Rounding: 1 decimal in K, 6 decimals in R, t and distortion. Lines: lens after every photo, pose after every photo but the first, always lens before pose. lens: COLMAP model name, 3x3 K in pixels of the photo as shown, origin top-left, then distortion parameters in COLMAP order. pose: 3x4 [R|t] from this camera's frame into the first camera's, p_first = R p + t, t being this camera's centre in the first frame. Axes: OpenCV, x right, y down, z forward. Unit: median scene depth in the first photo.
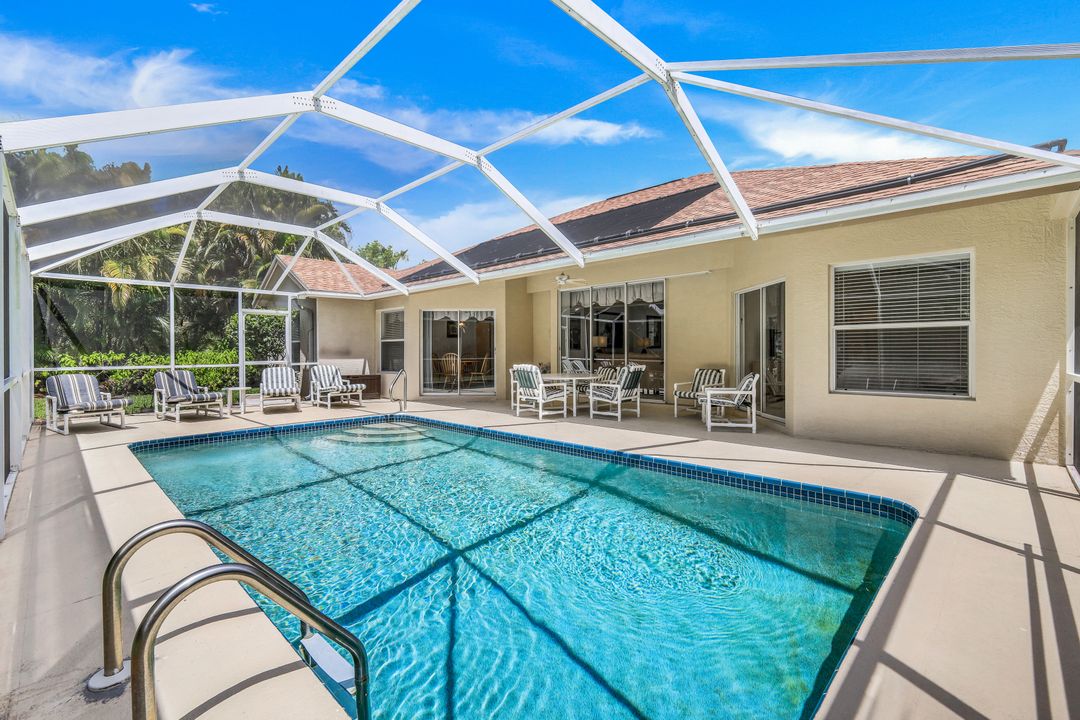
lens RADIAL K [[479.4, 0, 542.5], [0, 479.4, 353.9], [0, 0, 1]] dist [0.003940, 0.000316]
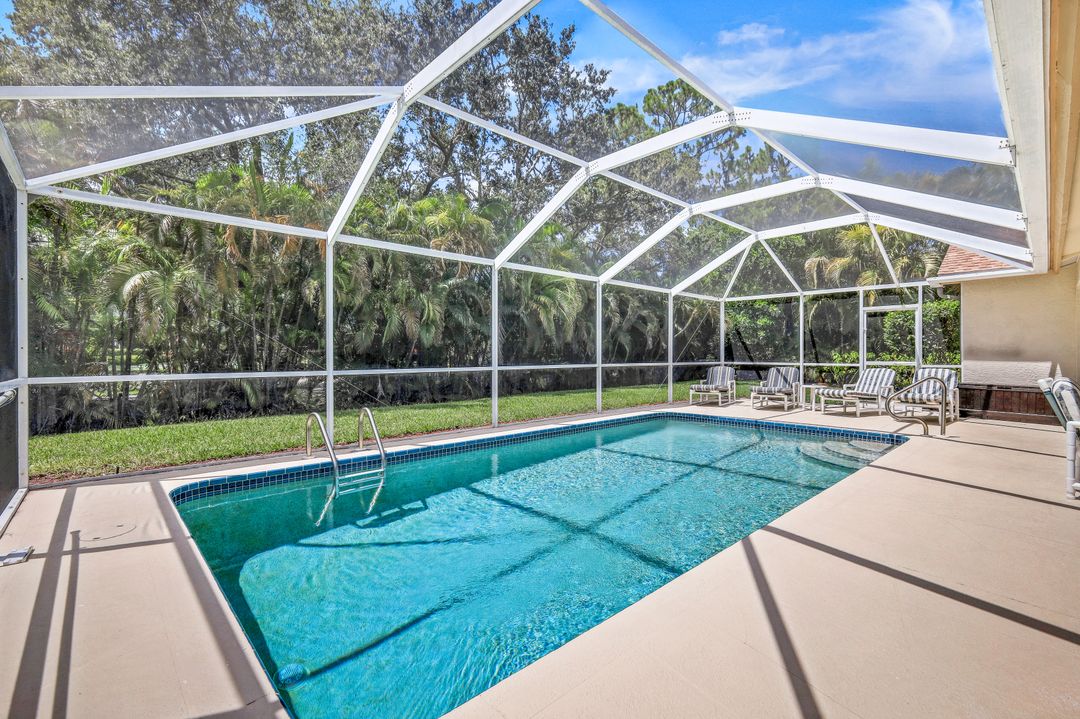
lens RADIAL K [[479.4, 0, 542.5], [0, 479.4, 353.4], [0, 0, 1]] dist [0.003940, 0.000316]
pose [[-0.048470, 0.007938, -0.998793, 0.997613], [-0.006845, 0.999942, 0.008279, -0.009401], [0.998801, 0.007238, -0.048413, 1.026366]]
